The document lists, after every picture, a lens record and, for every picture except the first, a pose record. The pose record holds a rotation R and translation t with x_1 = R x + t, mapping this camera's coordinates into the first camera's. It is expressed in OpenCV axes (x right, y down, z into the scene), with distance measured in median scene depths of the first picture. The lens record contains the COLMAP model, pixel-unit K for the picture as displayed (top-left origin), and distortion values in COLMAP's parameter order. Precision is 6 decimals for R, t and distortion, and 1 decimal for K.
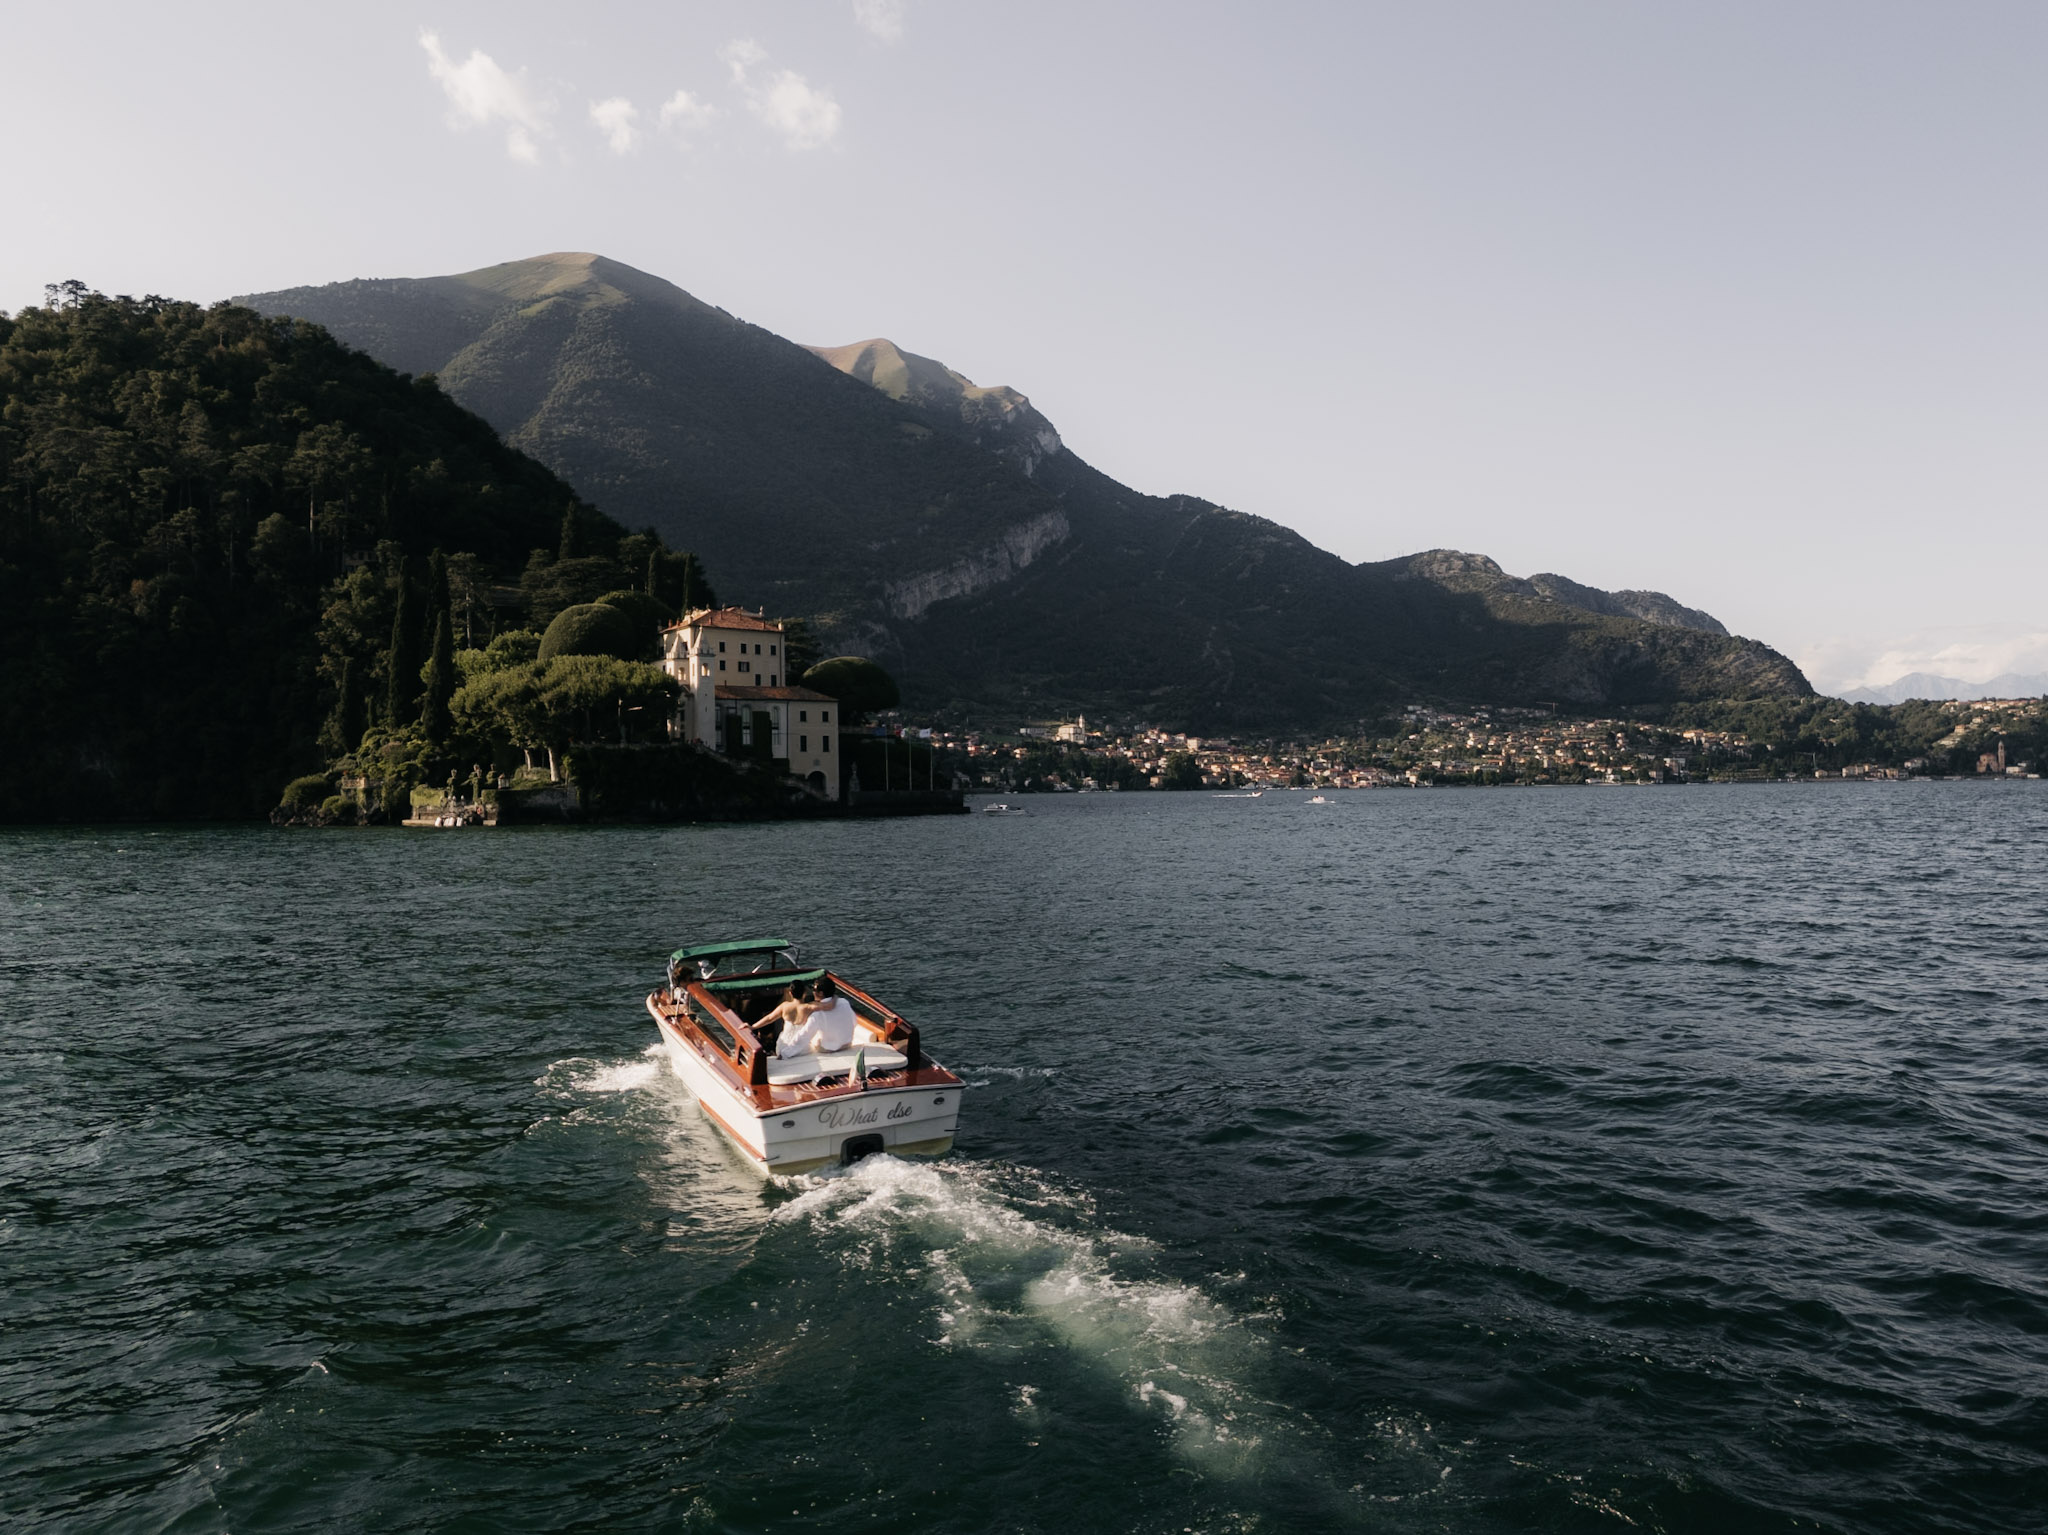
lens RADIAL K [[1488.0, 0, 1059.5], [0, 1488.0, 775.3], [0, 0, 1]] dist [0.080319, -0.083543]
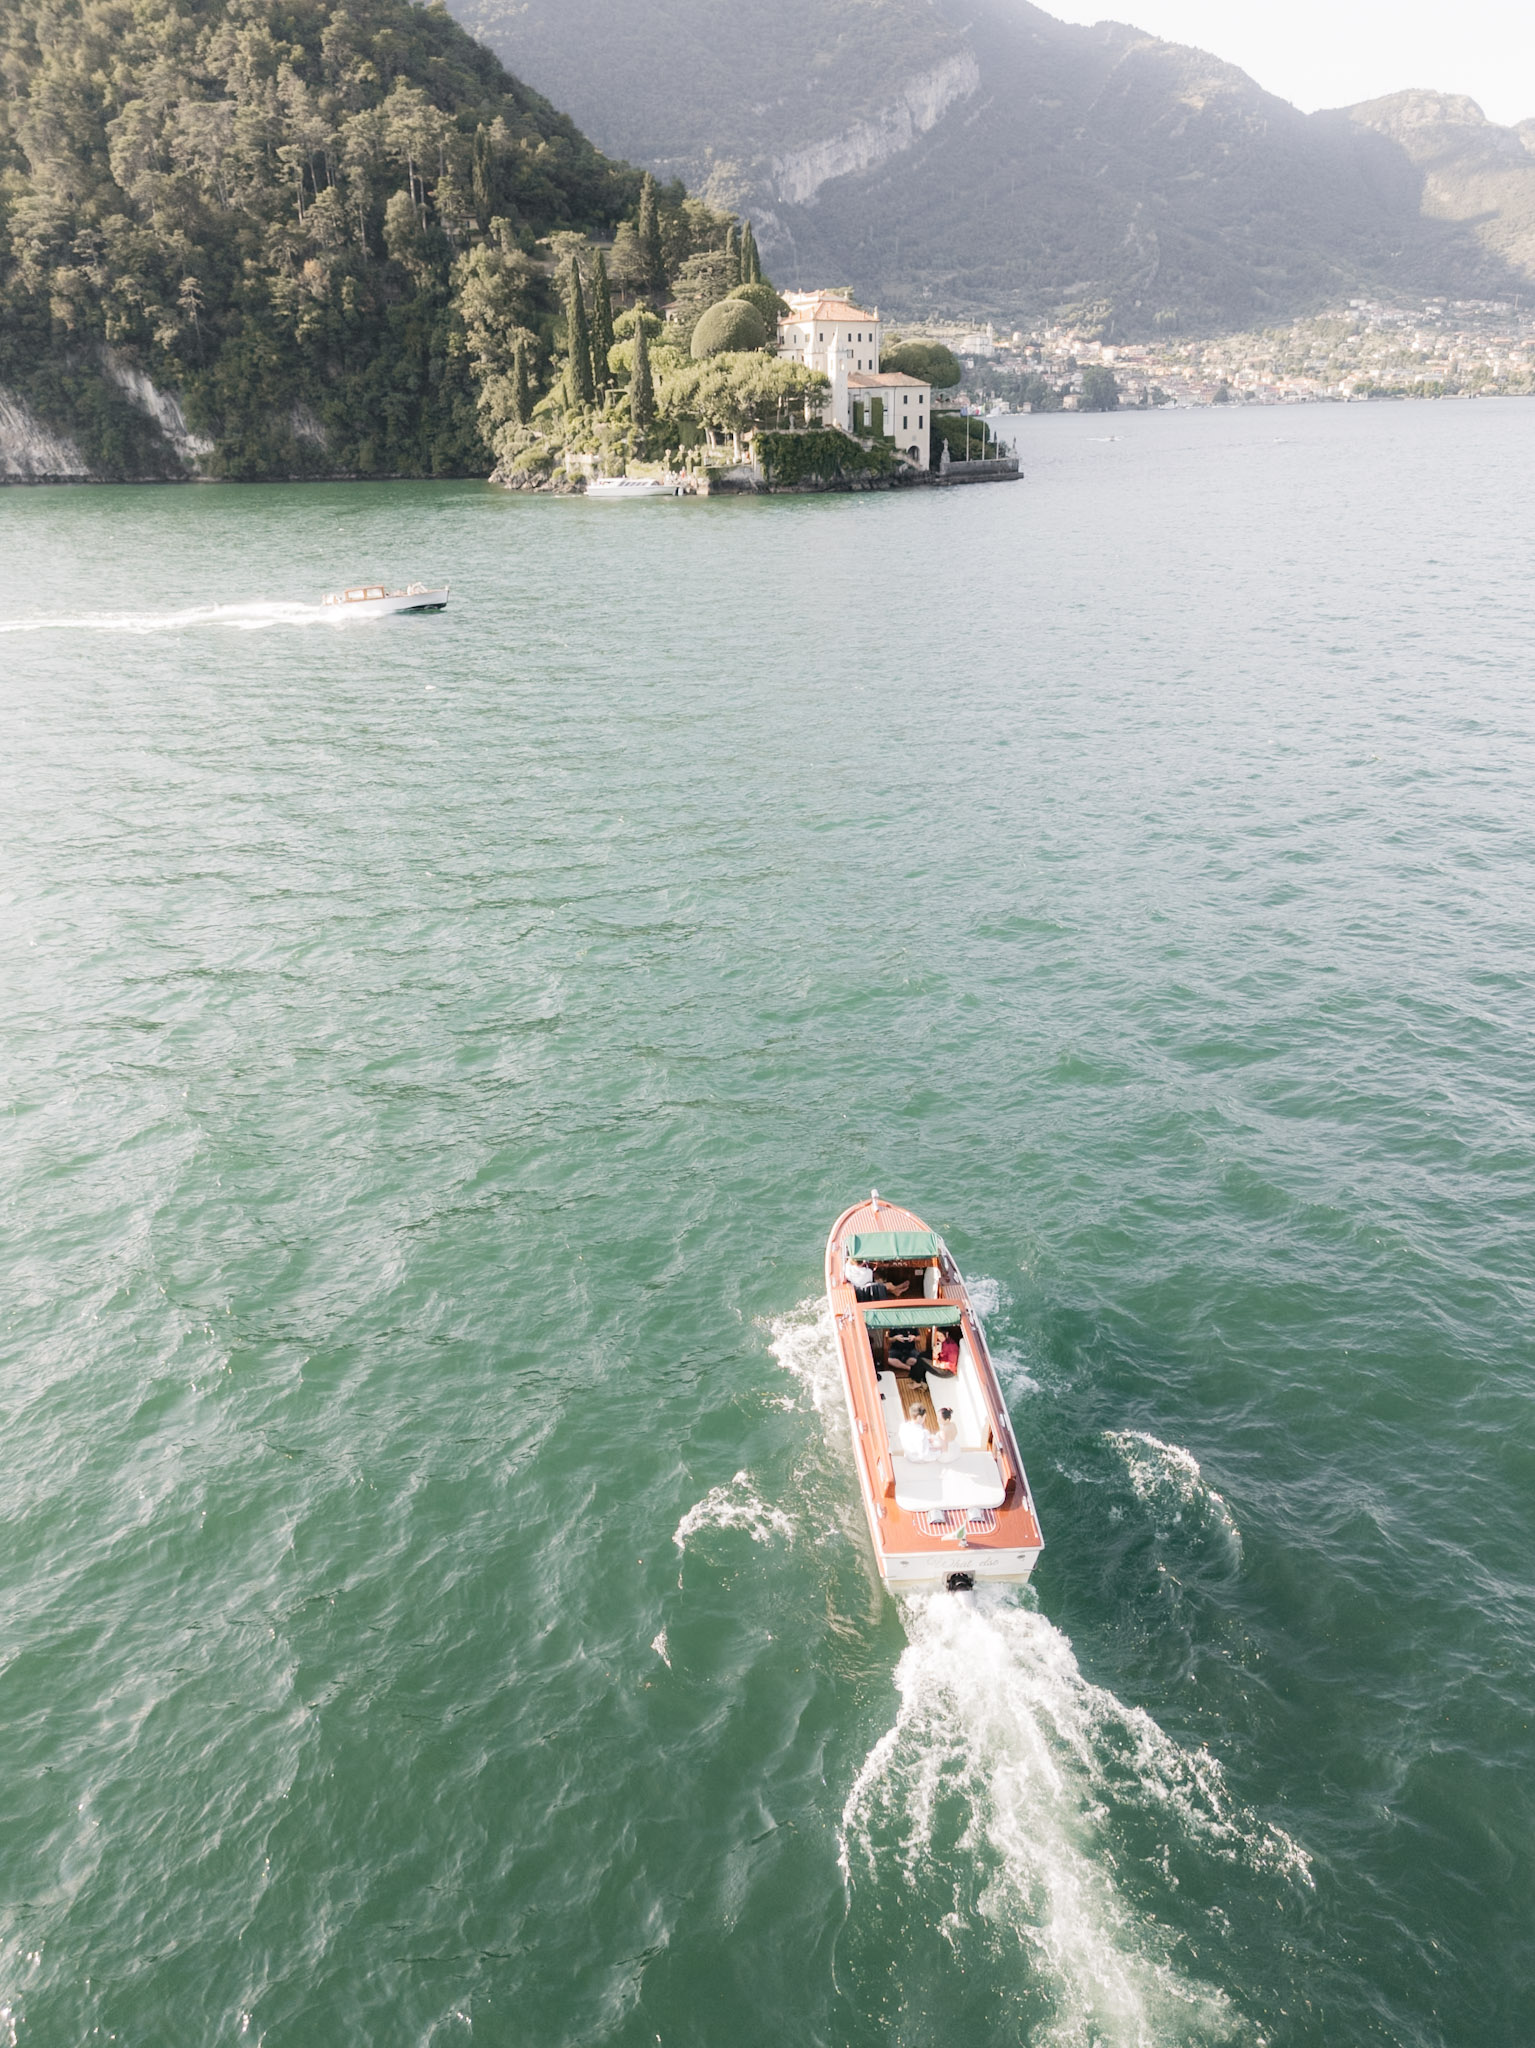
lens RADIAL K [[1461.8, 0, 799.3], [0, 1461.8, 1040.2], [0, 0, 1]] dist [0.075752, -0.067406]
pose [[0.996011, 0.026730, -0.085134, -0.091427], [0.009901, 0.915081, 0.403149, -0.032369], [0.088681, -0.402384, 0.911166, -0.266730]]
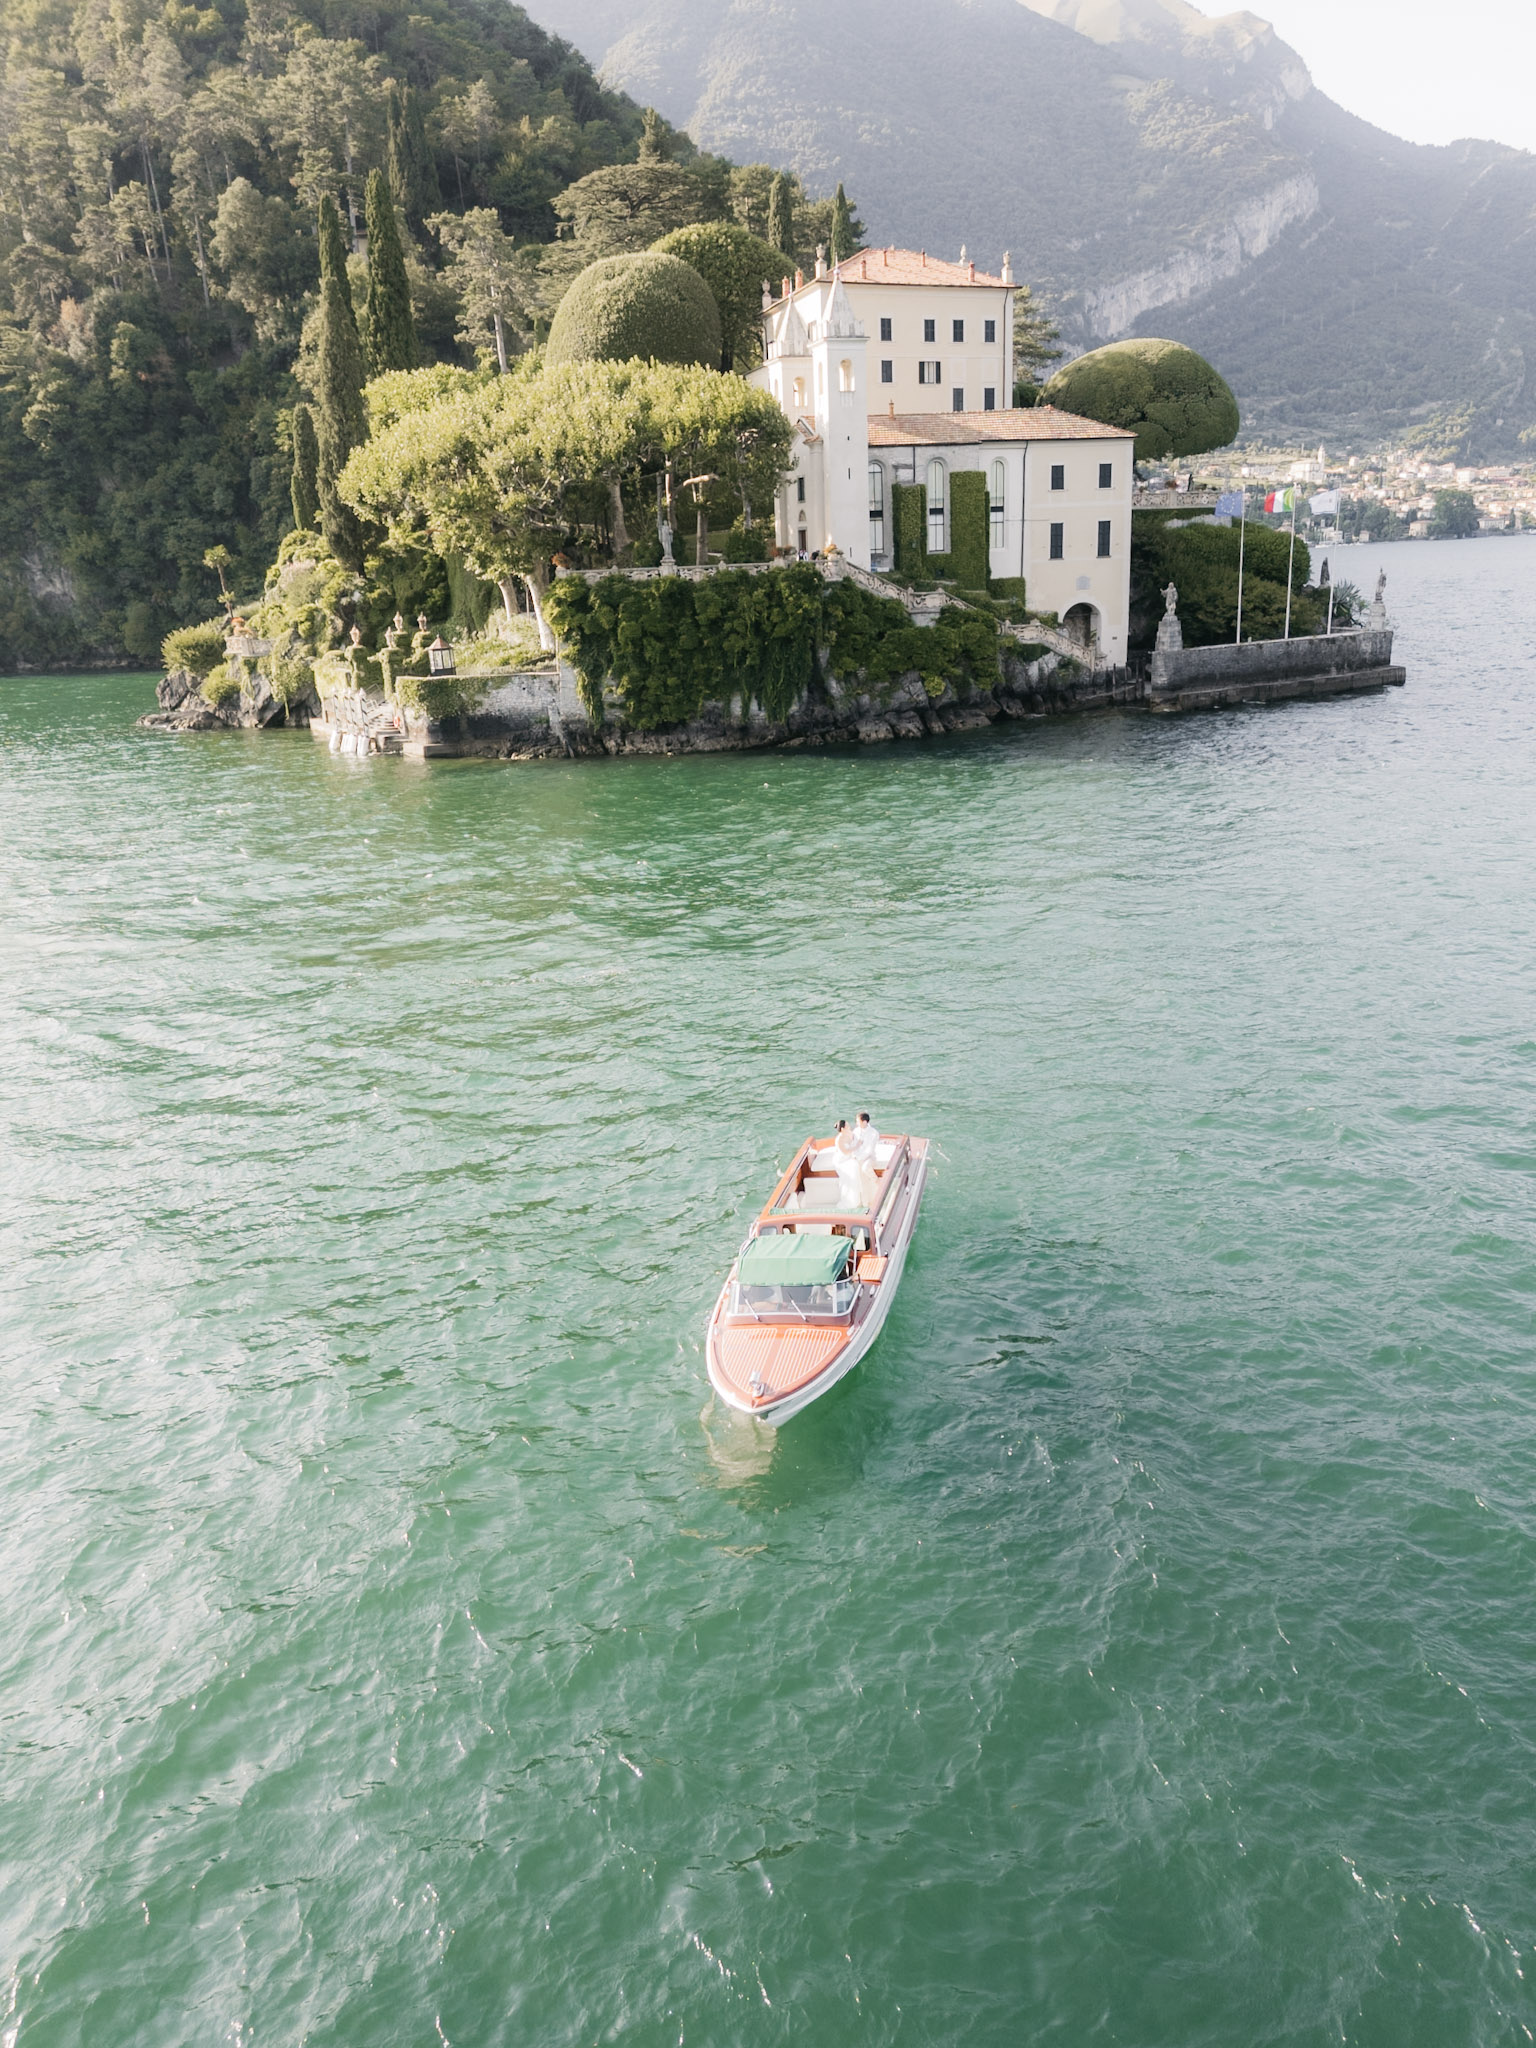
lens RADIAL K [[1488.0, 0, 782.6], [0, 1488.0, 1033.9], [0, 0, 1]] dist [0.080319, -0.083543]
pose [[0.955819, 0.061926, -0.287360, -0.071958], [0.032358, 0.949454, 0.312234, -0.016138], [0.292170, -0.307738, 0.905502, 0.333264]]
